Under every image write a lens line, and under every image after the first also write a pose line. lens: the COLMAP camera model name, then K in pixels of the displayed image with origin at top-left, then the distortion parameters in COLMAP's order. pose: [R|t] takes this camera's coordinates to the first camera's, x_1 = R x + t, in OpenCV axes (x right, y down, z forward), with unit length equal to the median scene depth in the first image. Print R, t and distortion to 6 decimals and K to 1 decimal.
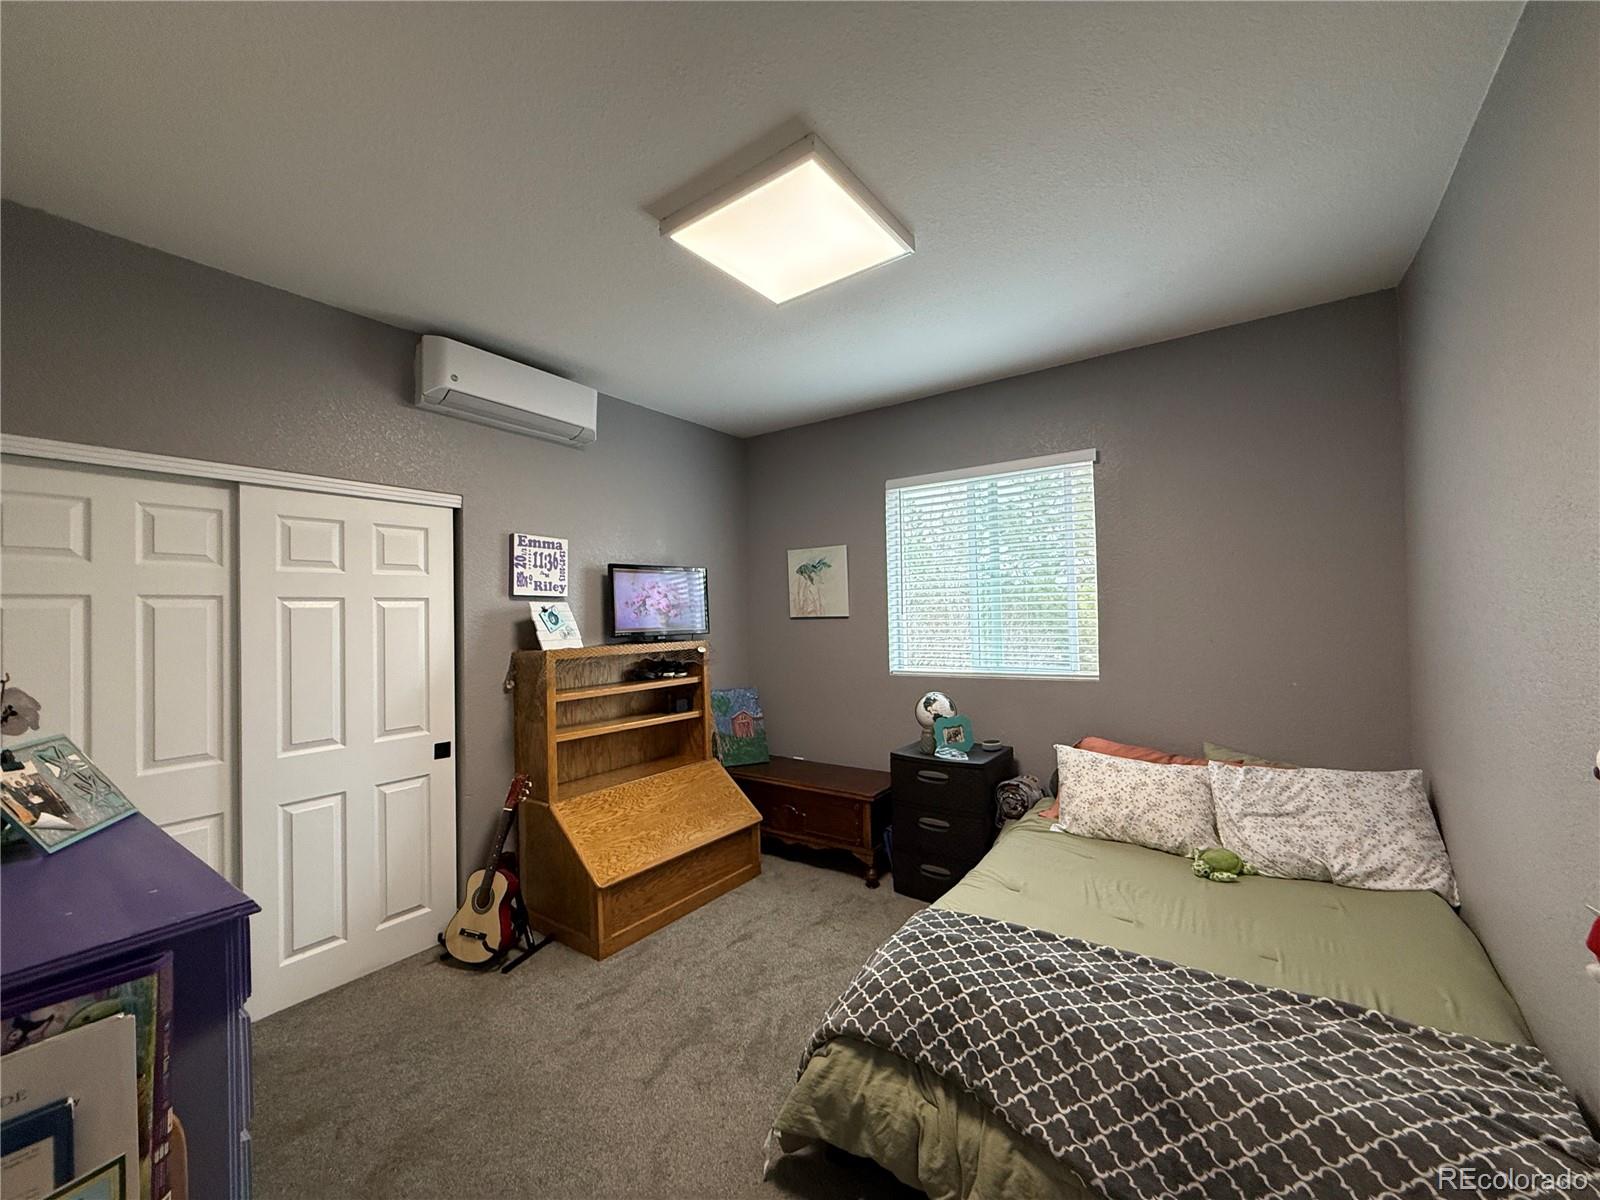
lens RADIAL K [[635.7, 0, 800.0], [0, 635.7, 600.0], [0, 0, 1]] dist [-0.000603, 0.000048]
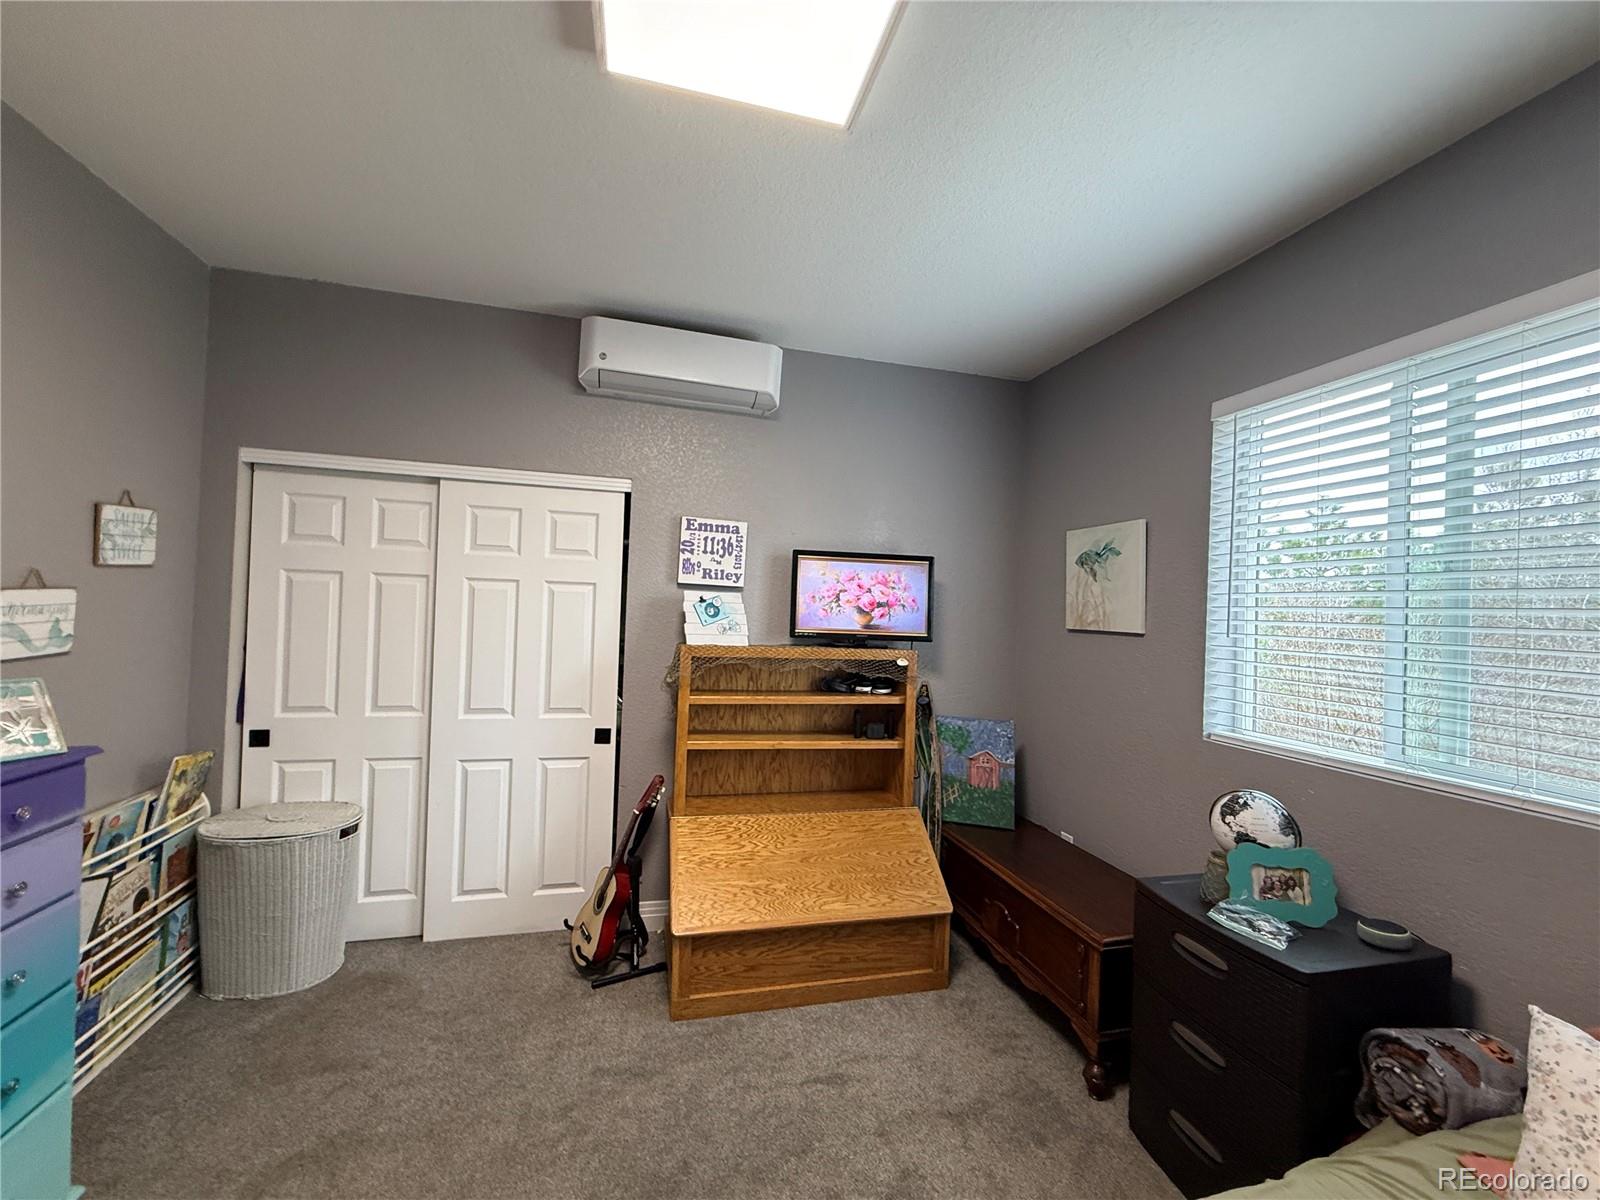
lens RADIAL K [[635.7, 0, 800.0], [0, 635.7, 600.0], [0, 0, 1]] dist [-0.000603, 0.000048]
pose [[0.765857, 0.041532, -0.641668, 0.275275], [-0.039770, 0.999061, 0.017198, -0.005627], [0.641780, 0.012348, 0.766790, 0.386280]]
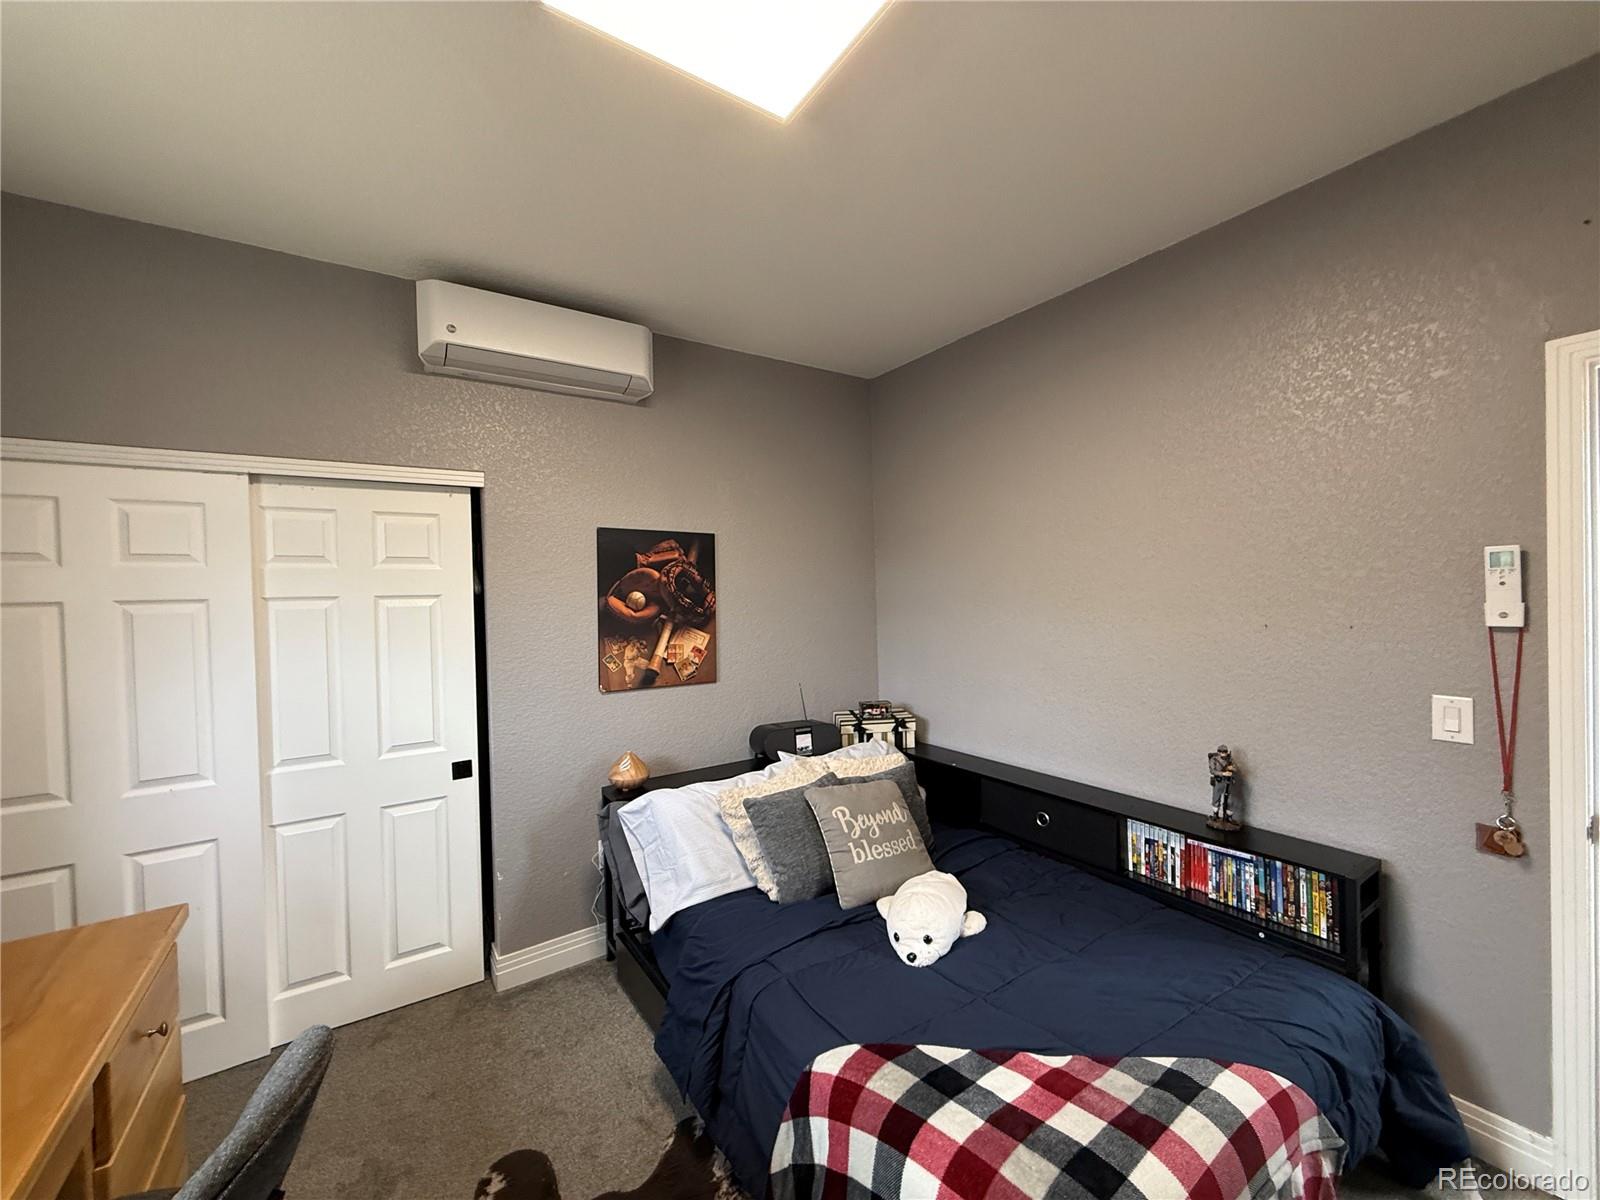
lens RADIAL K [[635.7, 0, 800.0], [0, 635.7, 600.0], [0, 0, 1]] dist [-0.000603, 0.000048]
pose [[0.940073, -0.007592, -0.340889, 0.147844], [0.022213, 0.998992, 0.039009, -0.015224], [0.340250, -0.044243, 0.939294, 0.319118]]
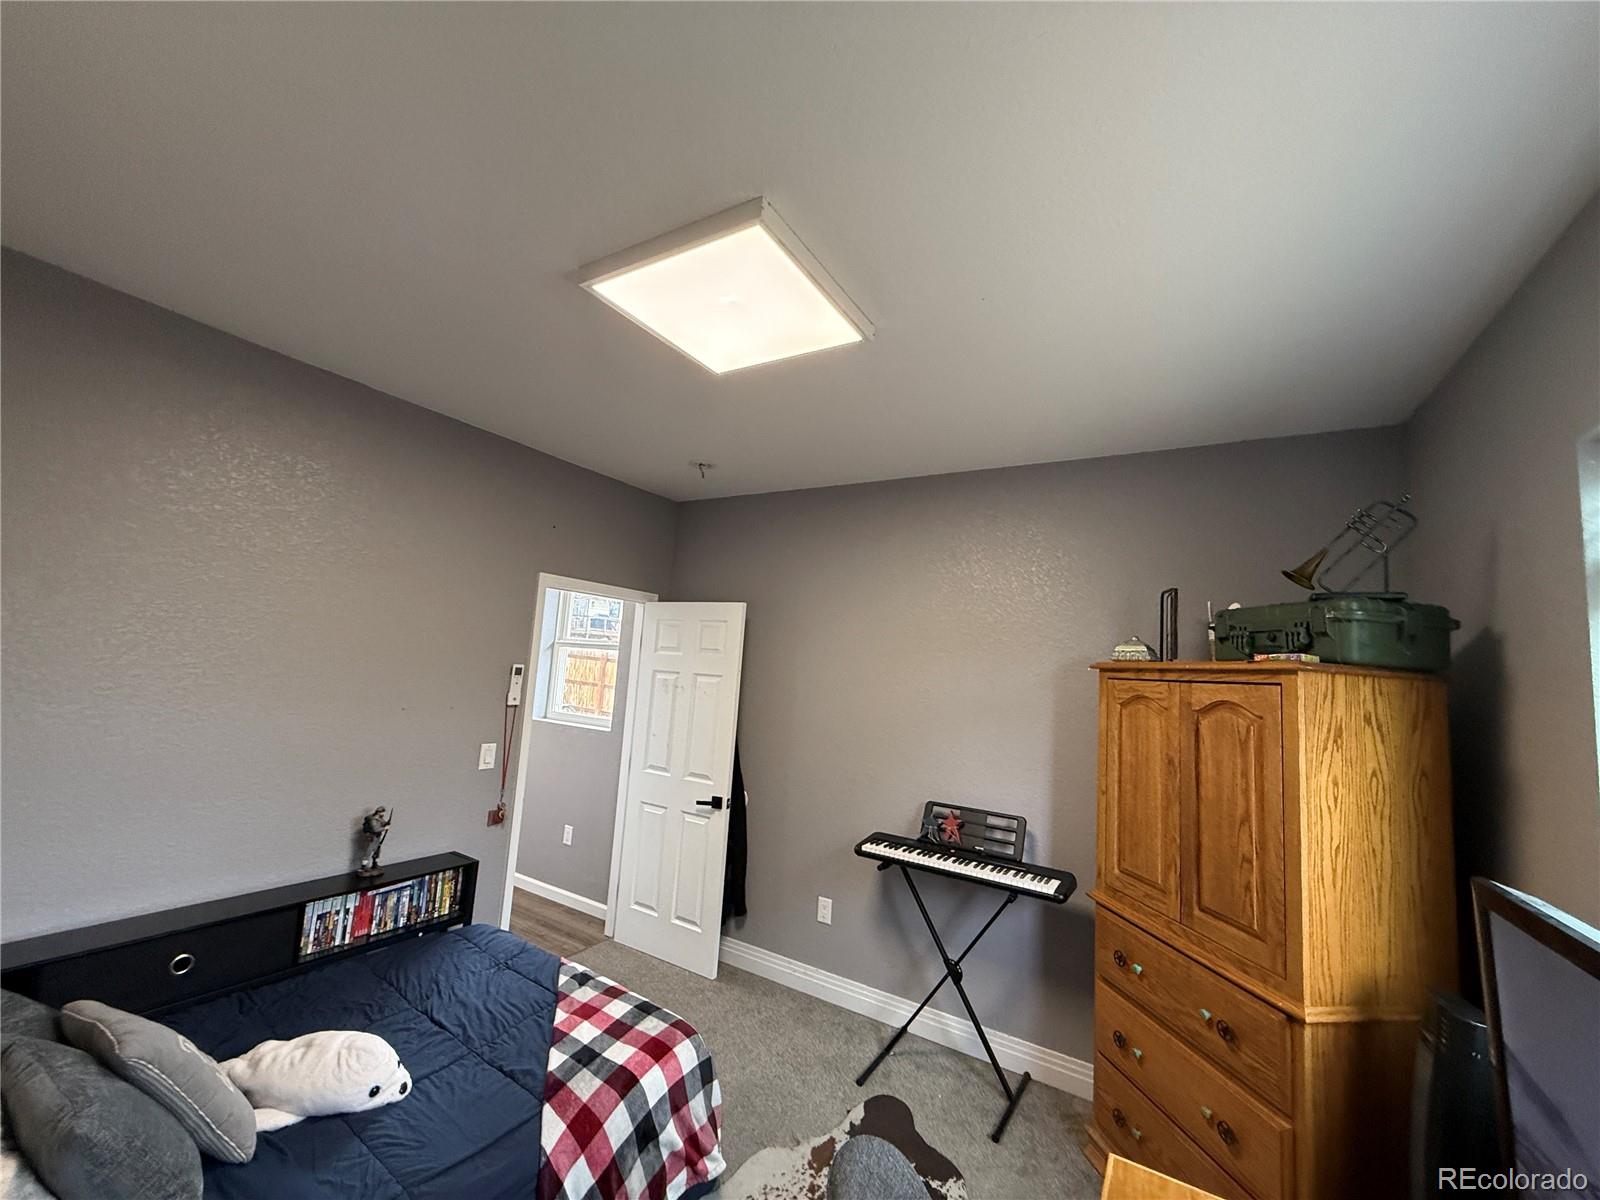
lens RADIAL K [[635.7, 0, 800.0], [0, 635.7, 600.0], [0, 0, 1]] dist [-0.000603, 0.000048]
pose [[-0.088023, 0.119368, 0.988940, -0.540724], [-0.093851, 0.987384, -0.127534, -0.039832], [-0.991687, -0.104039, -0.075710, 0.616681]]
